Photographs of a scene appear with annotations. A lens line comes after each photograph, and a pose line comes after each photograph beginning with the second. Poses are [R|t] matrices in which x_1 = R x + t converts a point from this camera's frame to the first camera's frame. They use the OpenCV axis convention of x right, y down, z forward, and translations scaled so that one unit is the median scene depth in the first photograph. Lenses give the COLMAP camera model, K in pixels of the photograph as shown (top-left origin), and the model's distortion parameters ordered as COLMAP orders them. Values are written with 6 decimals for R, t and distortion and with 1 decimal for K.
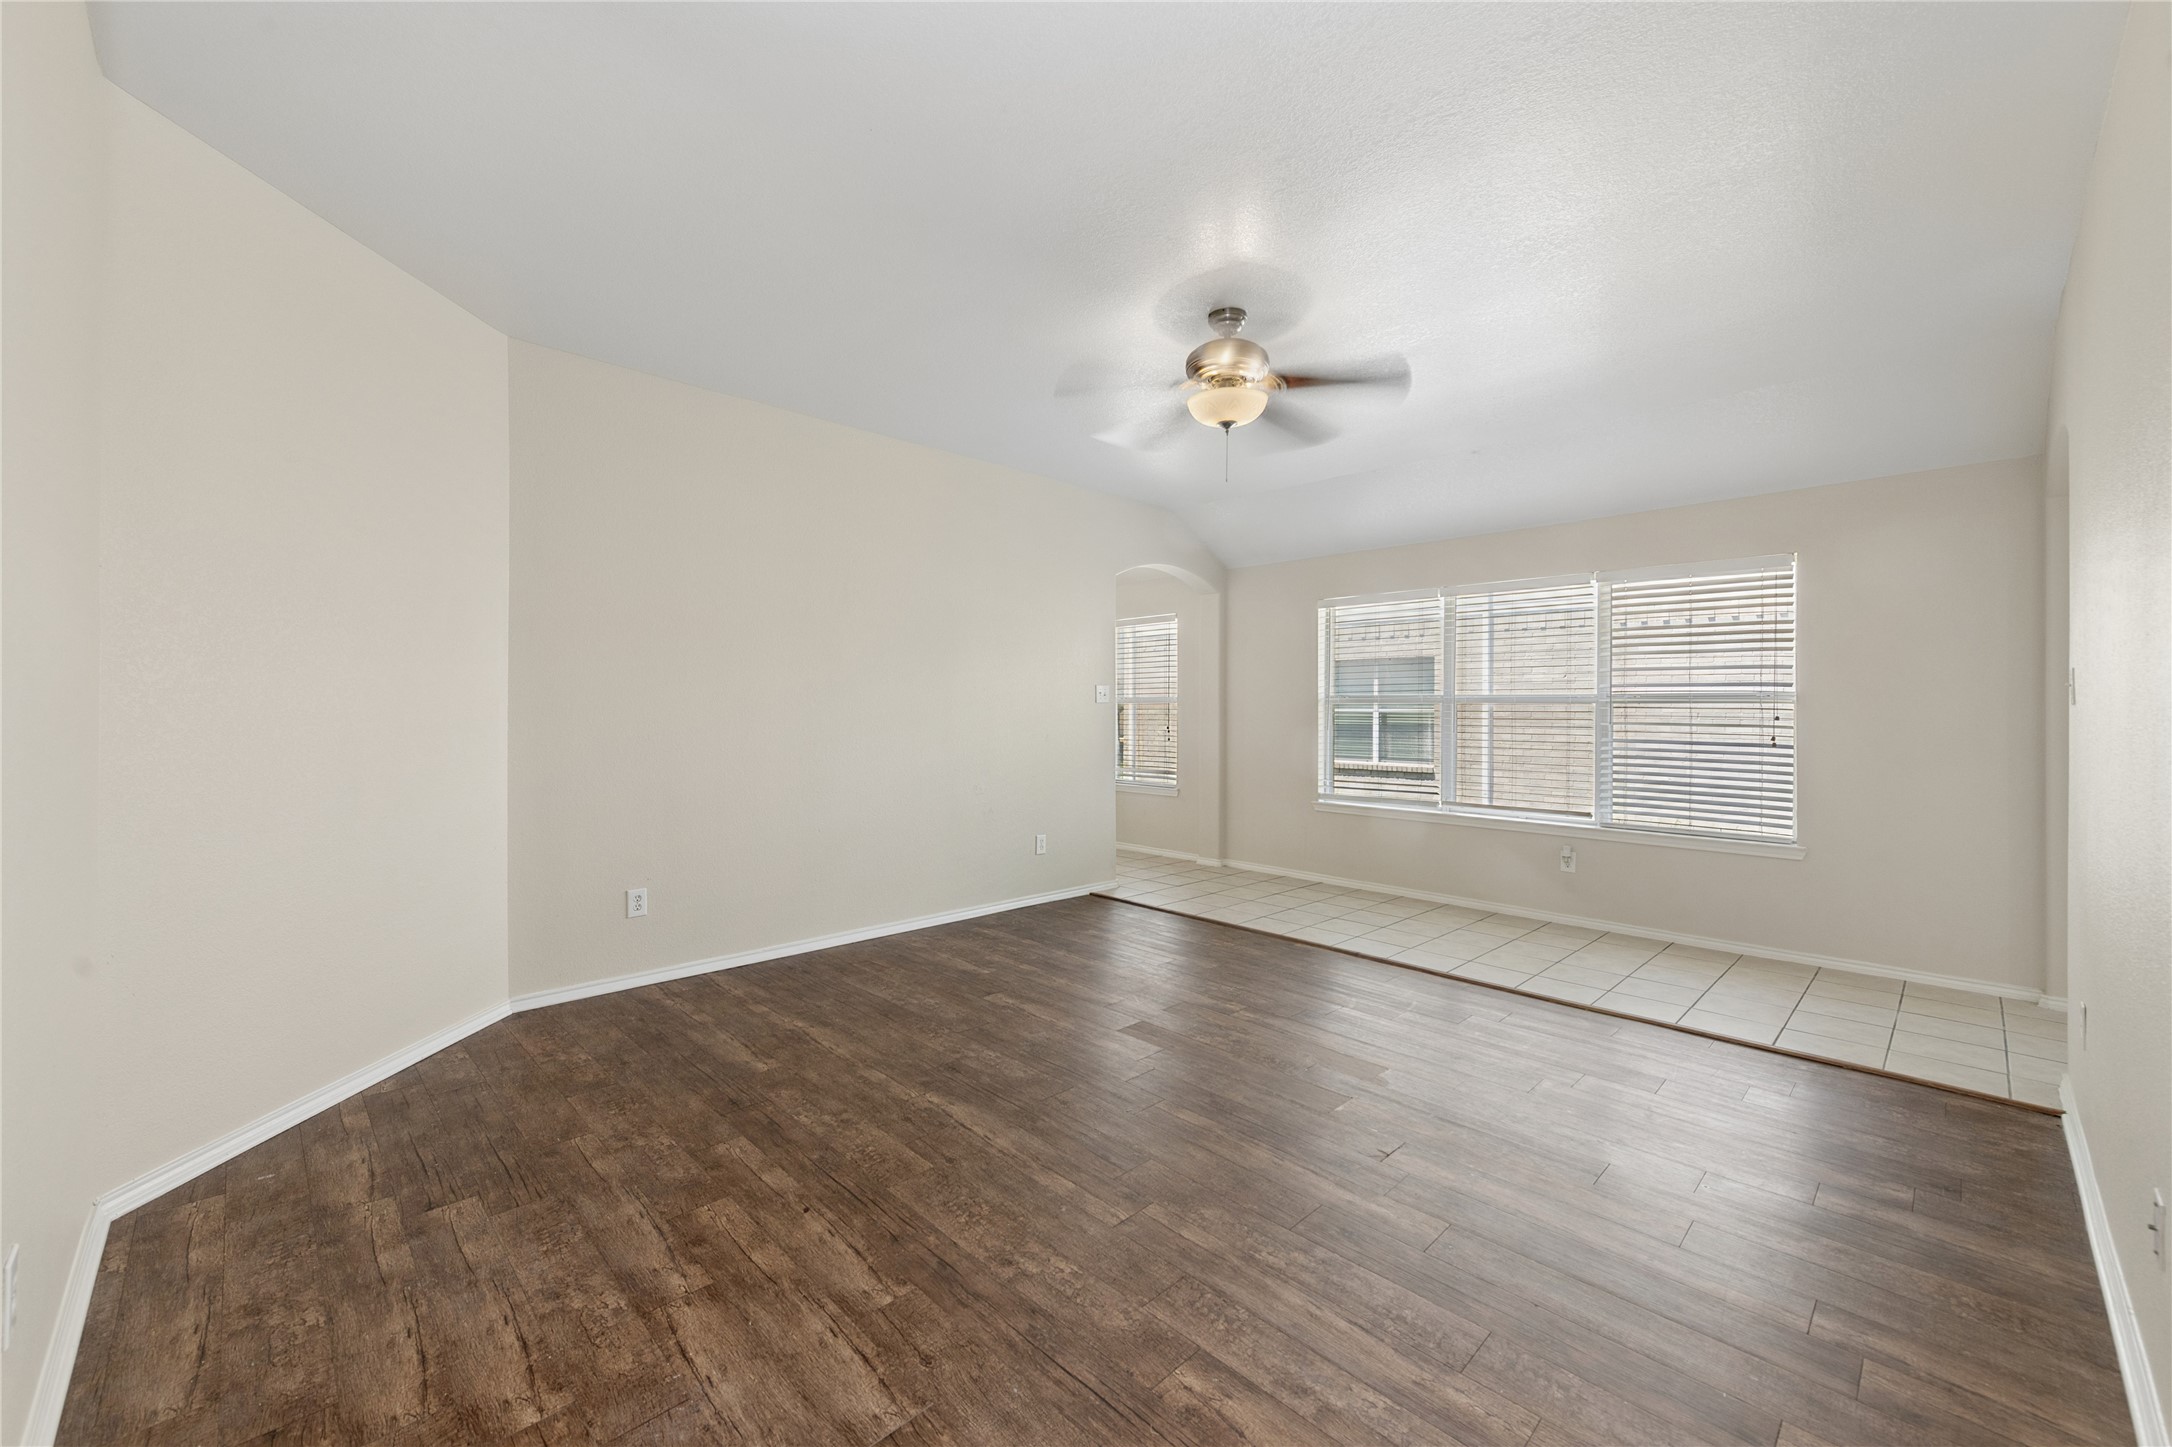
lens RADIAL K [[859.7, 0, 1100.7], [0, 859.7, 715.8], [0, 0, 1]] dist [0.015566, -0.003287]
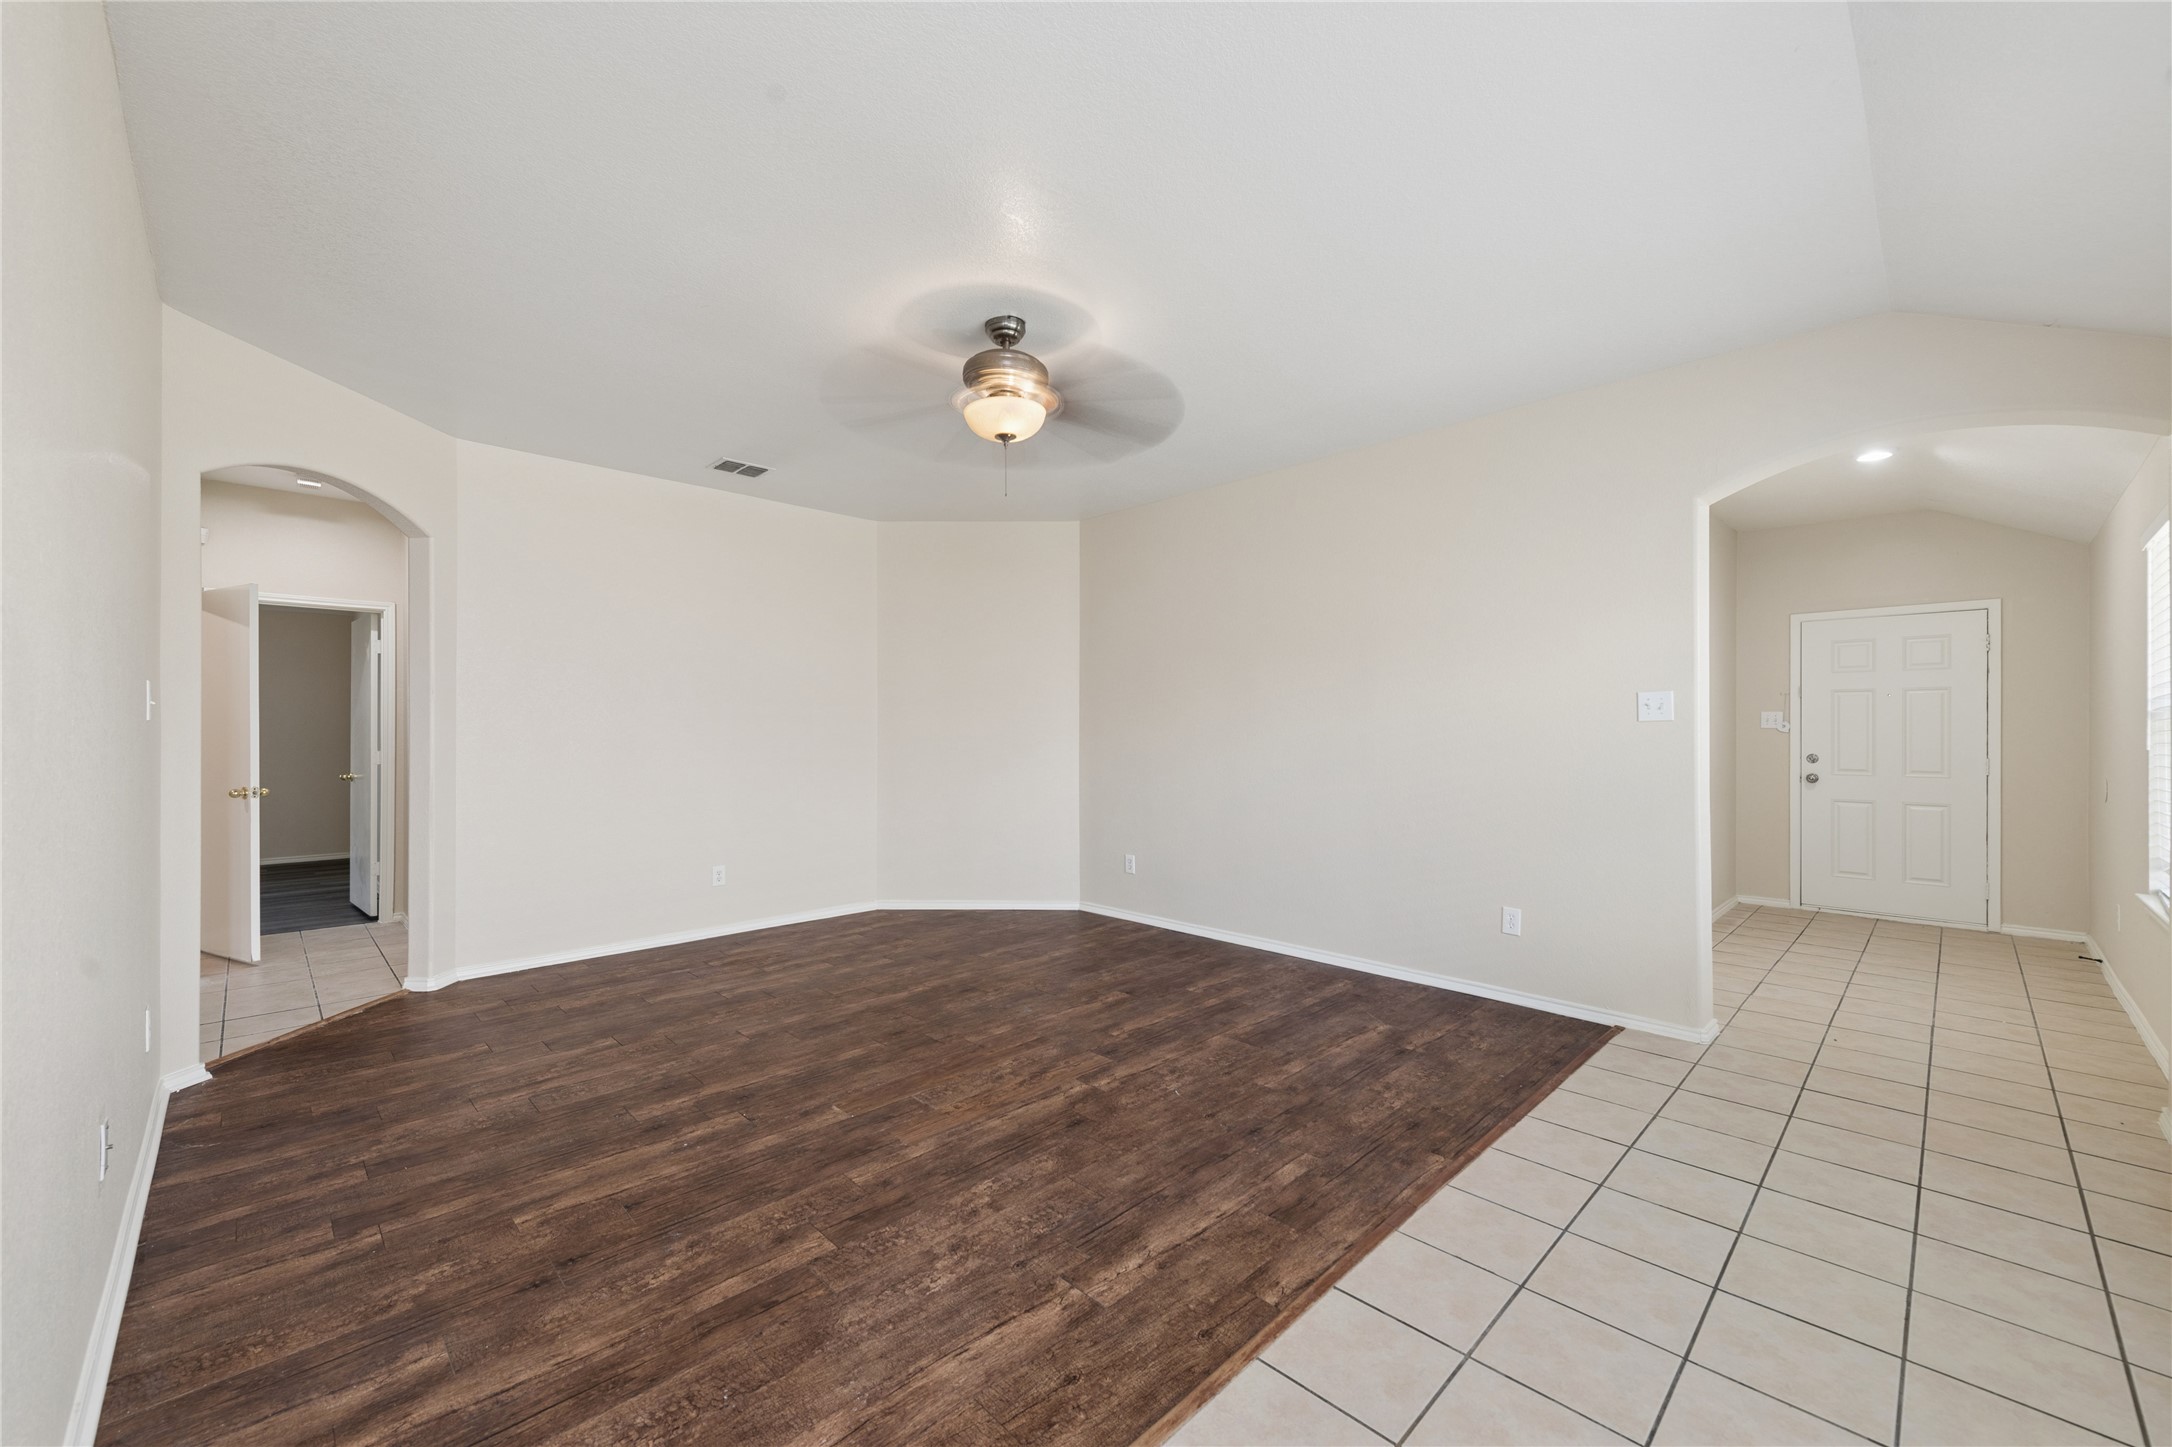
lens RADIAL K [[859.7, 0, 1091.0], [0, 859.7, 731.2], [0, 0, 1]] dist [0.015566, -0.003287]
pose [[-0.013695, -0.007982, -0.999874, 1.106156], [-0.006432, 0.999948, -0.007895, -0.002852], [0.999886, 0.006323, -0.013746, 1.095728]]
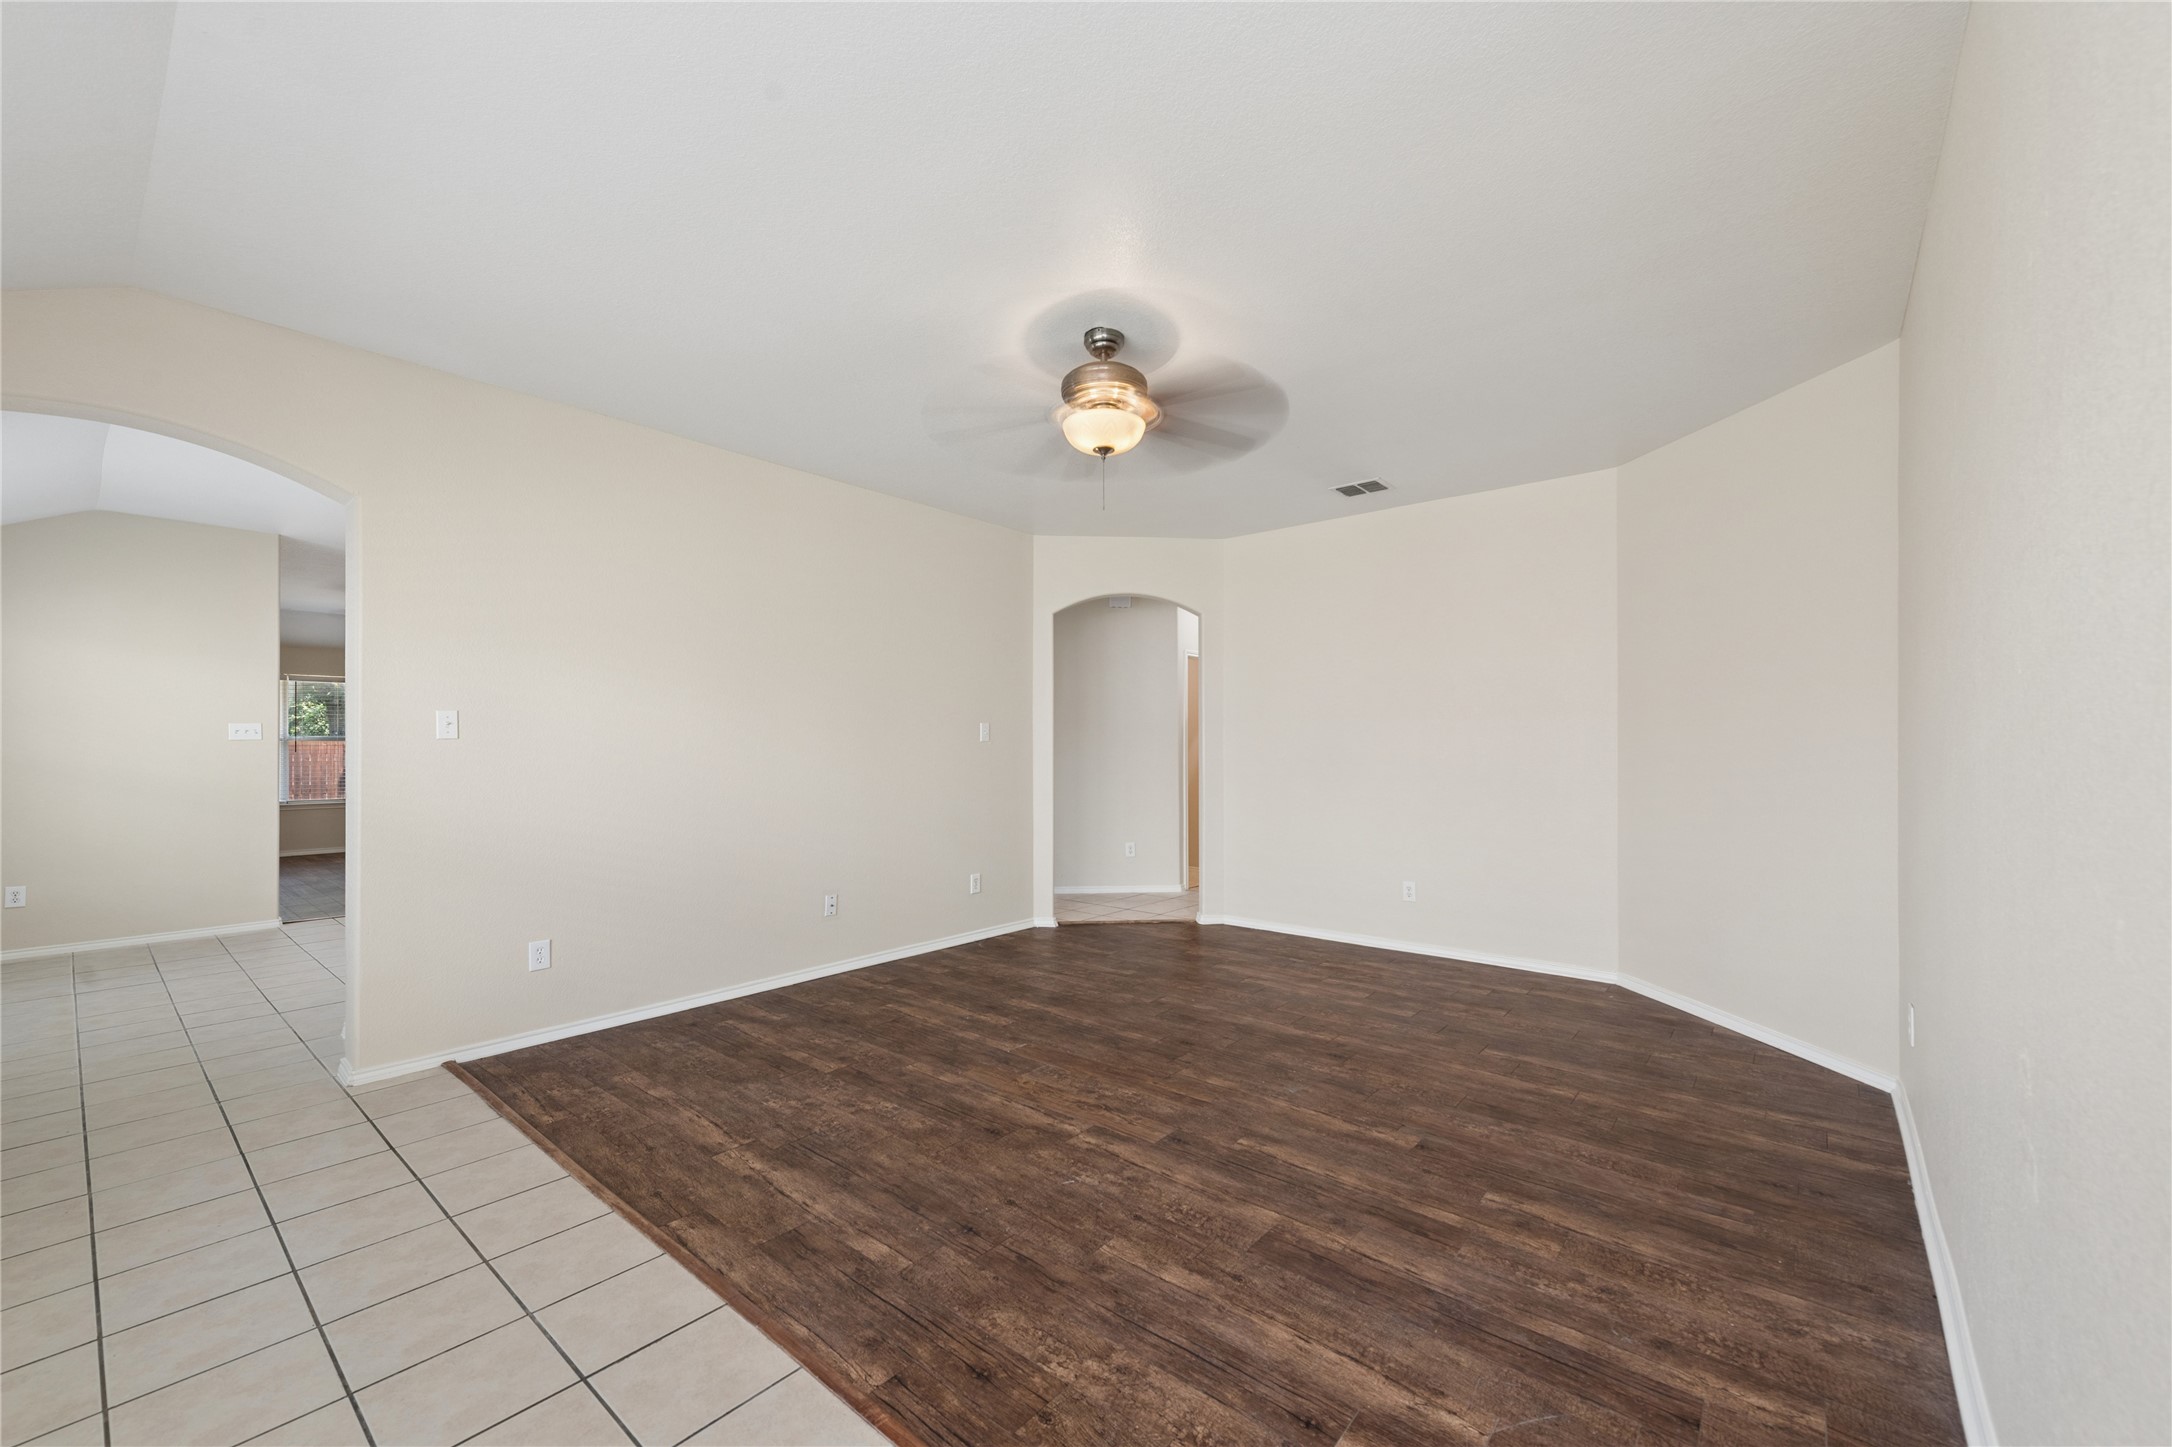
lens RADIAL K [[859.7, 0, 1070.5], [0, 859.7, 729.0], [0, 0, 1]] dist [0.015566, -0.003287]
pose [[-0.998061, -0.008500, -0.061668, 0.239769], [-0.007718, 0.999887, -0.012909, -0.016782], [0.061770, -0.012408, -0.998013, 1.938570]]
